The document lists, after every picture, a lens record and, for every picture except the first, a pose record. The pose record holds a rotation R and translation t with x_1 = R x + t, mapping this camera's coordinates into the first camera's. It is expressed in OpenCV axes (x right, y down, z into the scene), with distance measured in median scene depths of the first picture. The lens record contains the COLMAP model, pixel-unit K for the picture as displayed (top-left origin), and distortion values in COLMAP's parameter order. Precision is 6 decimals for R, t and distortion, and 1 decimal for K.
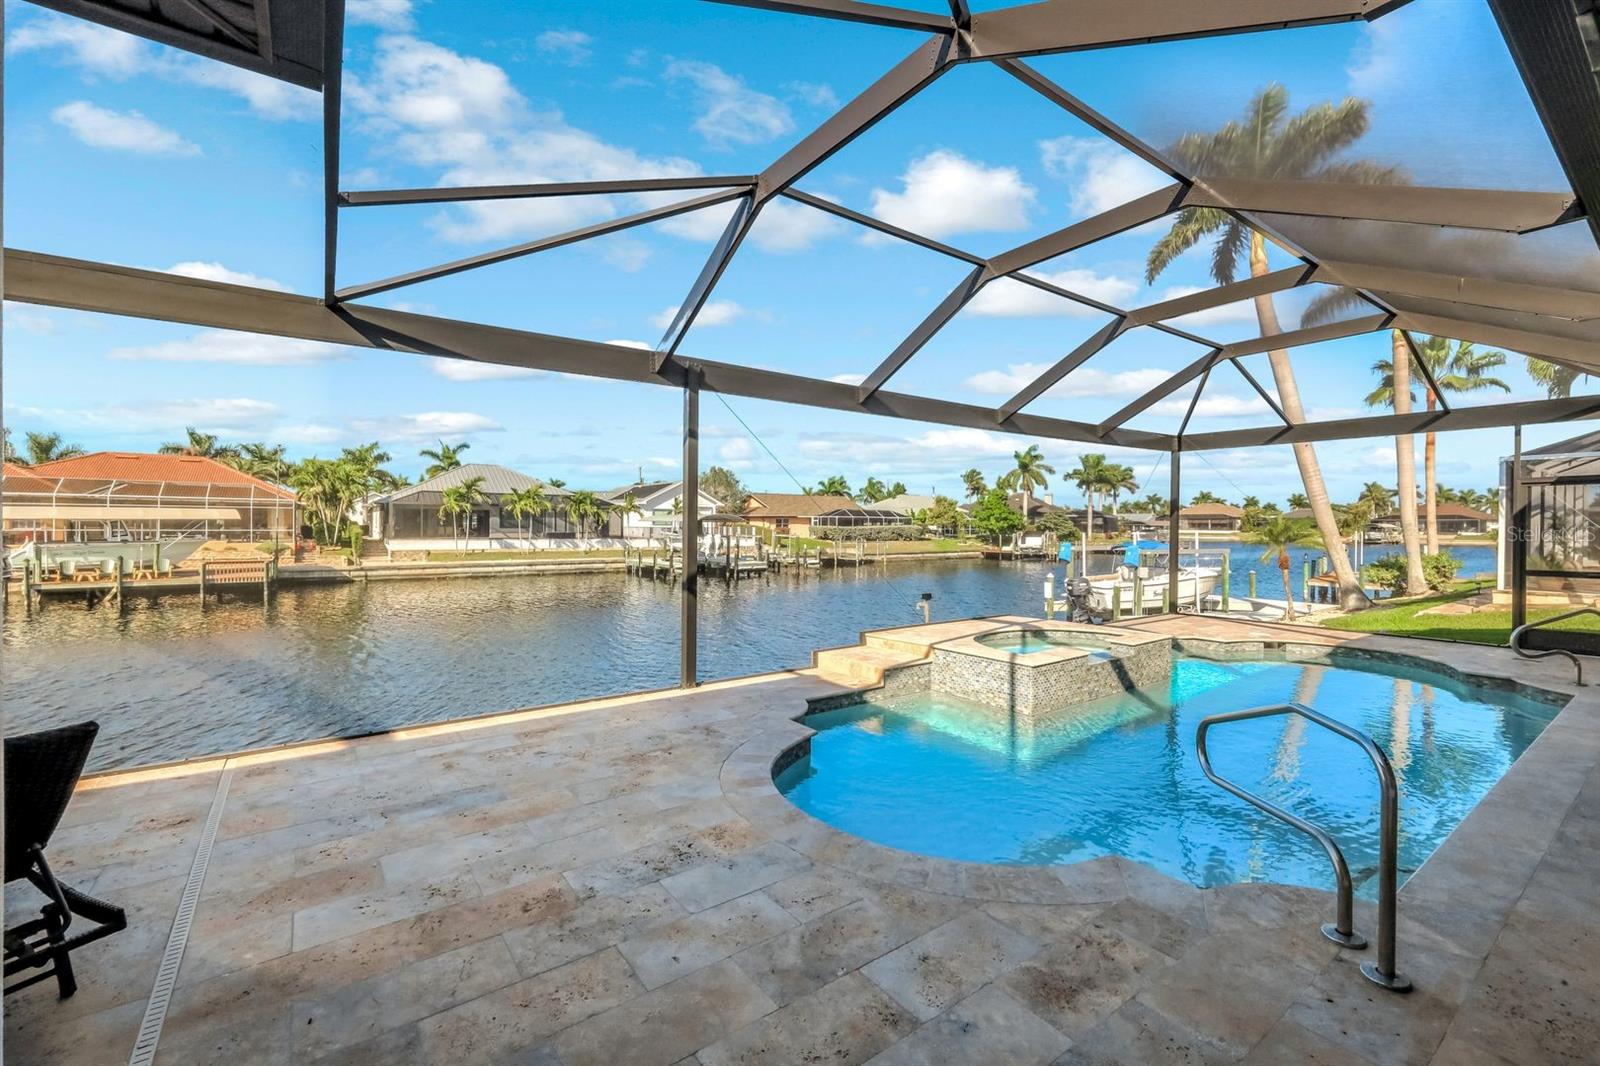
lens RADIAL K [[670.5, 0, 806.7], [0, 670.5, 532.2], [0, 0, 1]] dist [0.005749, 0.000087]
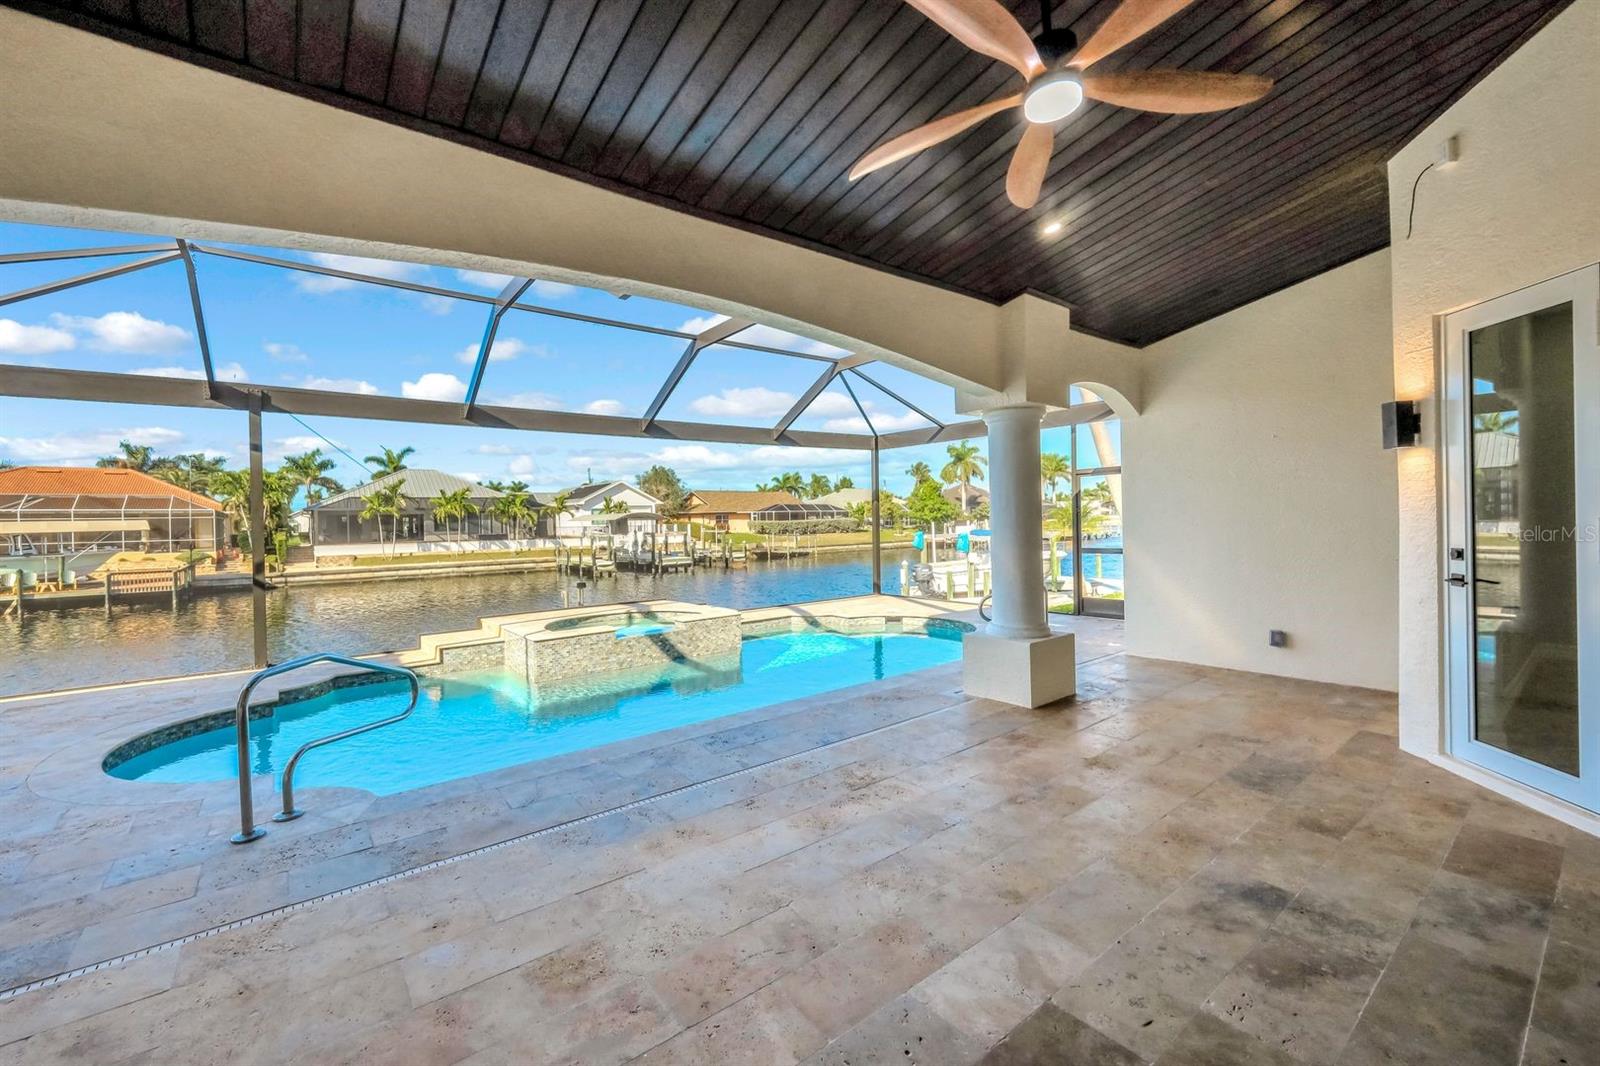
lens RADIAL K [[670.5, 0, 832.0], [0, 670.5, 525.1], [0, 0, 1]] dist [0.005749, 0.000087]
pose [[0.999465, -0.027279, 0.018031, 0.137659], [0.027299, 0.999627, -0.000883, 0.001860], [-0.018000, 0.001374, 0.999837, -0.030833]]
